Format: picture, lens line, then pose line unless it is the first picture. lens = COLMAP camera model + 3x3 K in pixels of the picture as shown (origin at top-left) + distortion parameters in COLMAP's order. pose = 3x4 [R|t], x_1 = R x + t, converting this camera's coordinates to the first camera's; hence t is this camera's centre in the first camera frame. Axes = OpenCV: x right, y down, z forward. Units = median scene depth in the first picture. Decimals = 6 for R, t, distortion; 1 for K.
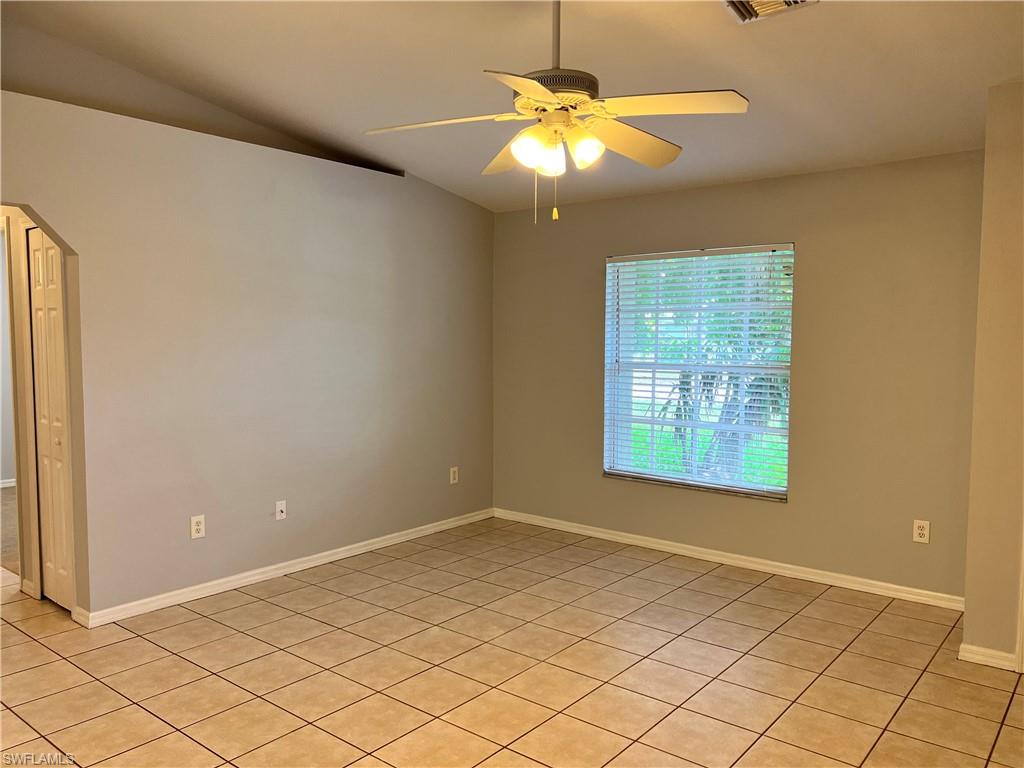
lens RADIAL K [[775.1, 0, 510.4], [0, 775.1, 398.1], [0, 0, 1]] dist [0.004908, -0.000223]
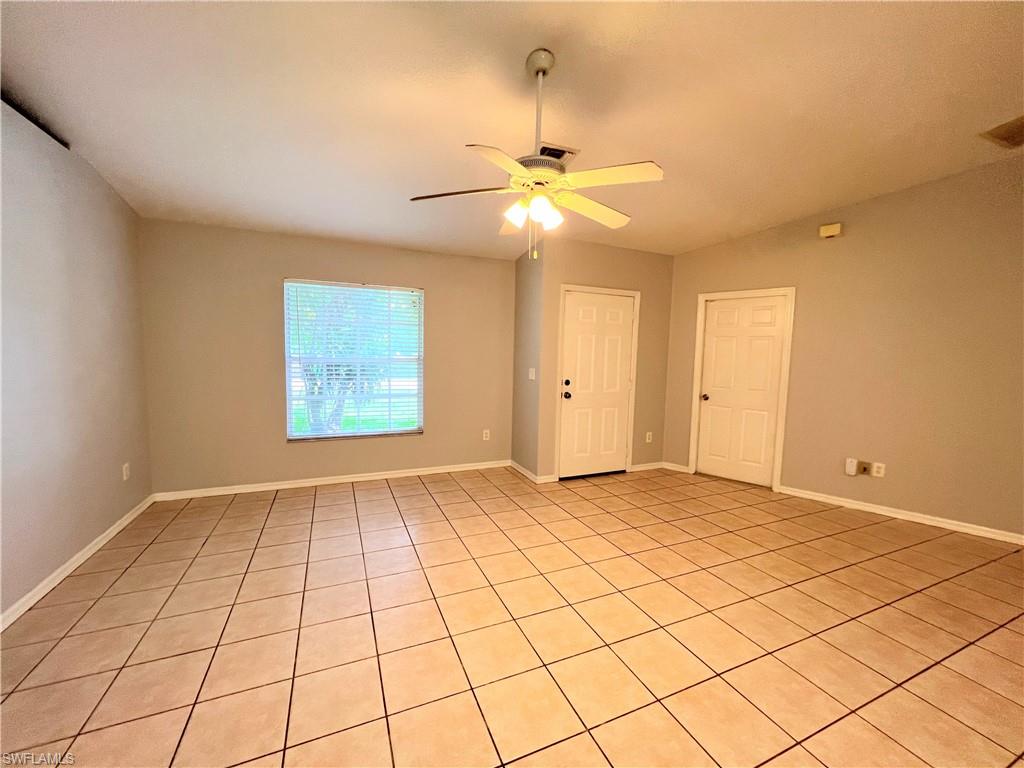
lens RADIAL K [[412.3, 0, 512.0], [0, 412.3, 384.0], [0, 0, 1]] dist [0.000175, -0.000025]
pose [[0.452668, -0.067031, 0.889156, -0.353149], [0.054281, 0.997393, 0.047556, -0.013356], [-0.890026, 0.026738, 0.455126, 0.344939]]
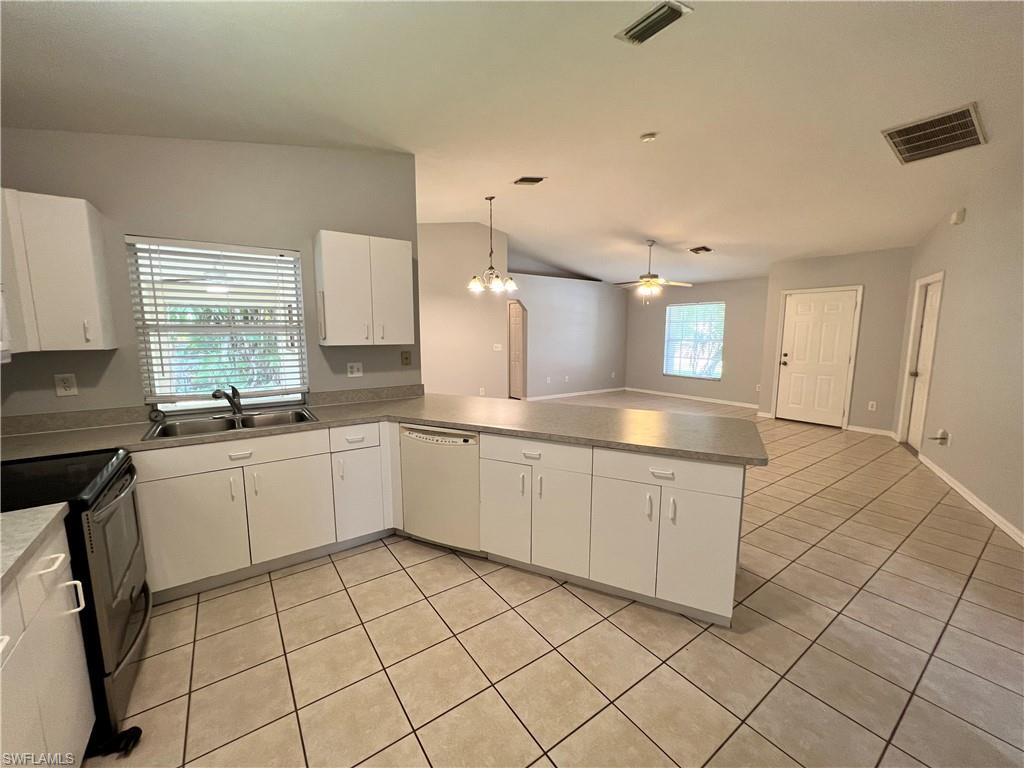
lens RADIAL K [[412.3, 0, 512.0], [0, 412.3, 384.0], [0, 0, 1]] dist [0.000175, -0.000025]
pose [[0.964671, 0.028919, -0.261864, -0.033966], [-0.017563, 0.998805, 0.045602, 0.075560], [0.262870, -0.039392, 0.964027, -0.817796]]
